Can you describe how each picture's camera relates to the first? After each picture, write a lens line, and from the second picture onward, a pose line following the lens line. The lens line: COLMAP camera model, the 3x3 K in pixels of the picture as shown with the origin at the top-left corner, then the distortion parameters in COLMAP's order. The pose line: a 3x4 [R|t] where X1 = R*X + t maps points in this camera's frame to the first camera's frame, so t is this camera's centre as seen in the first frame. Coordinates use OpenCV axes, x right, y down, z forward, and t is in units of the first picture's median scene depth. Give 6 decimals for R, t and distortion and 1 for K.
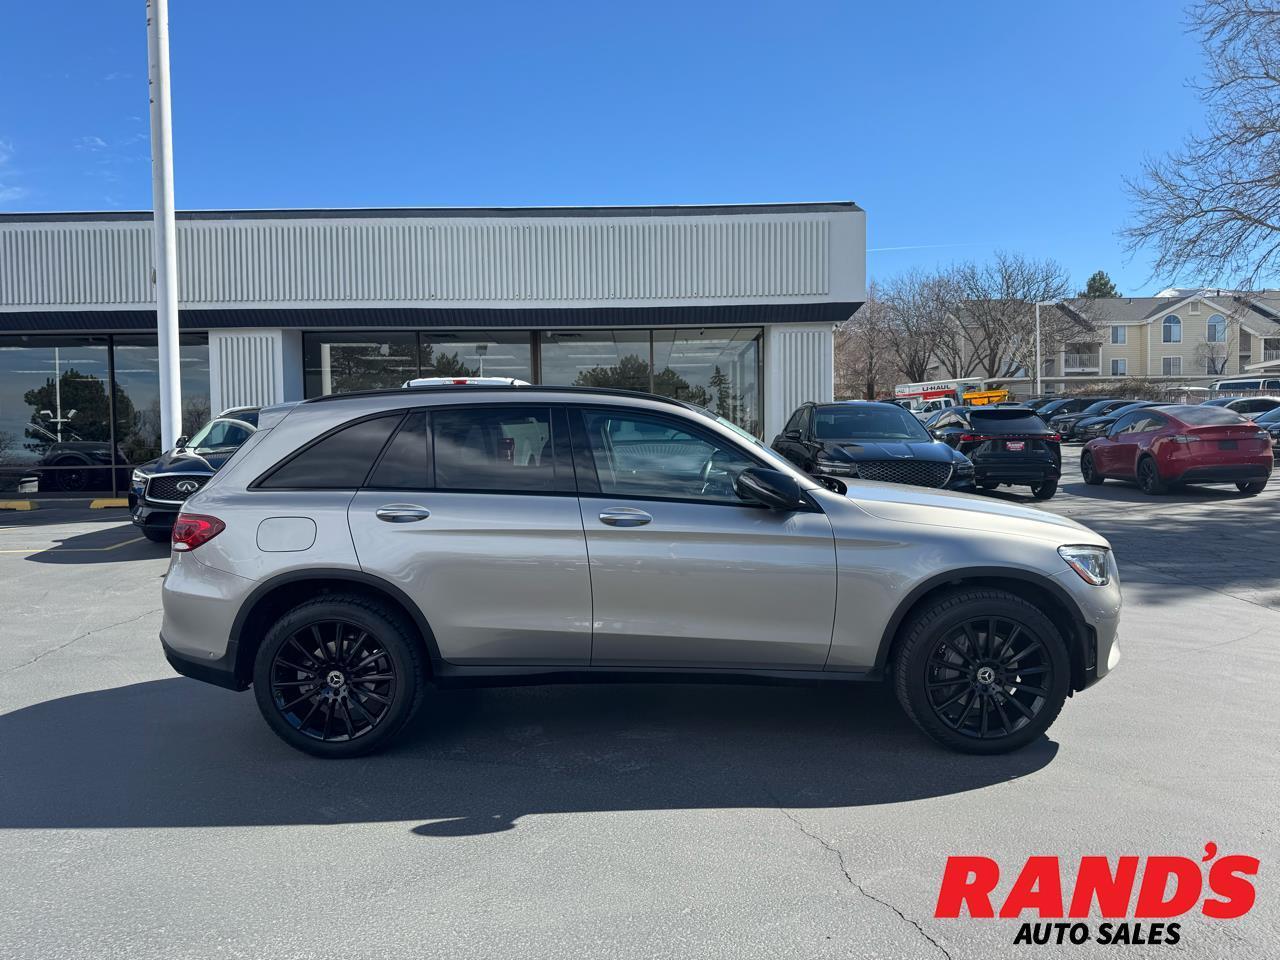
lens RADIAL K [[1502.5, 0, 630.7], [0, 1502.5, 530.5], [0, 0, 1]] dist [0.020690, -0.064864]
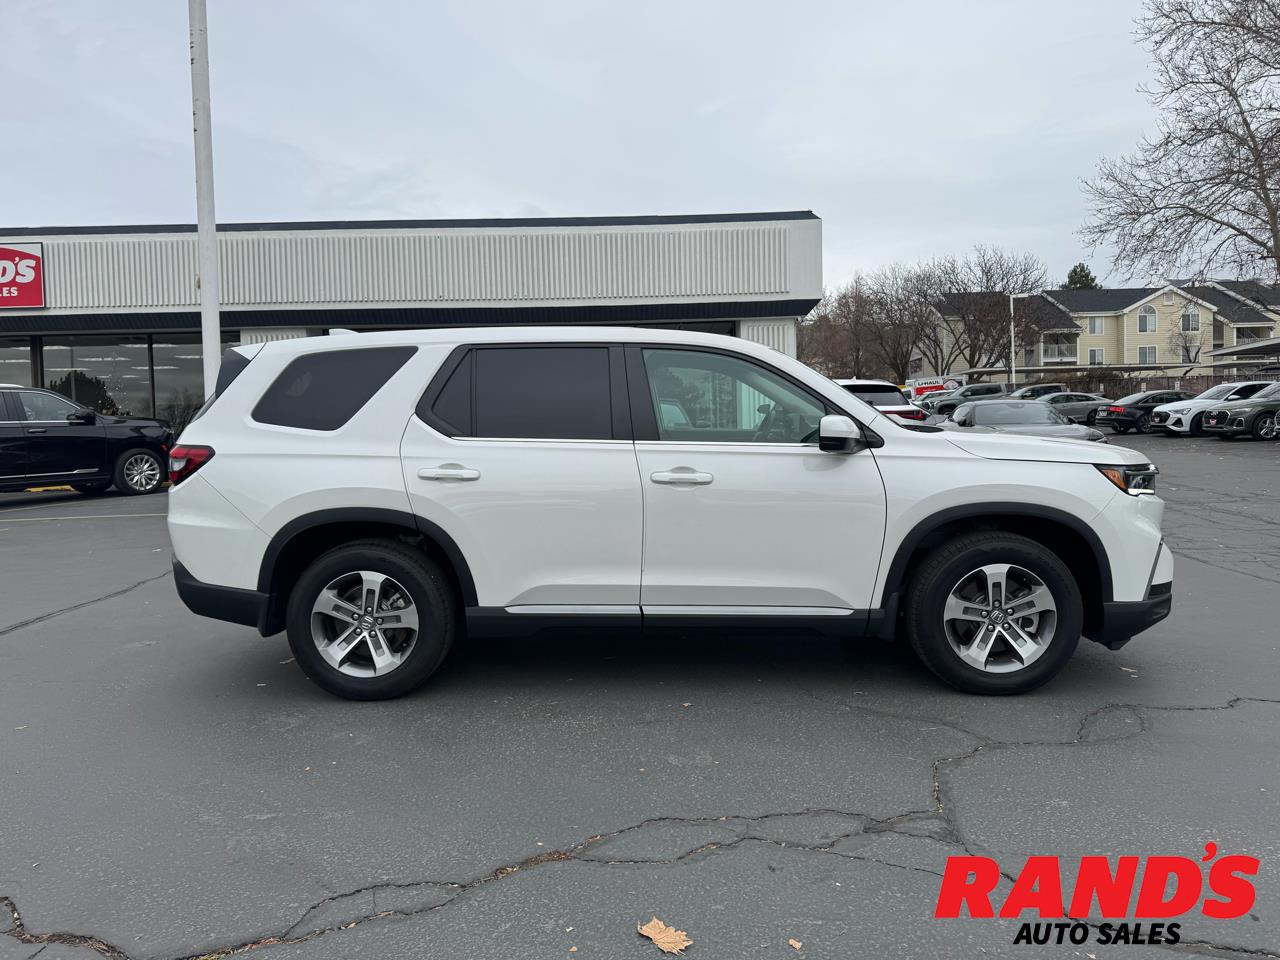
lens RADIAL K [[1627.0, 0, 644.0], [0, 1627.0, 533.8], [0, 0, 1]] dist [0.110197, -0.308348]
pose [[0.999940, -0.009365, 0.005650, 0.006952], [0.009392, 0.999944, -0.004845, 0.015722], [-0.005604, 0.004897, 0.999972, -0.123290]]
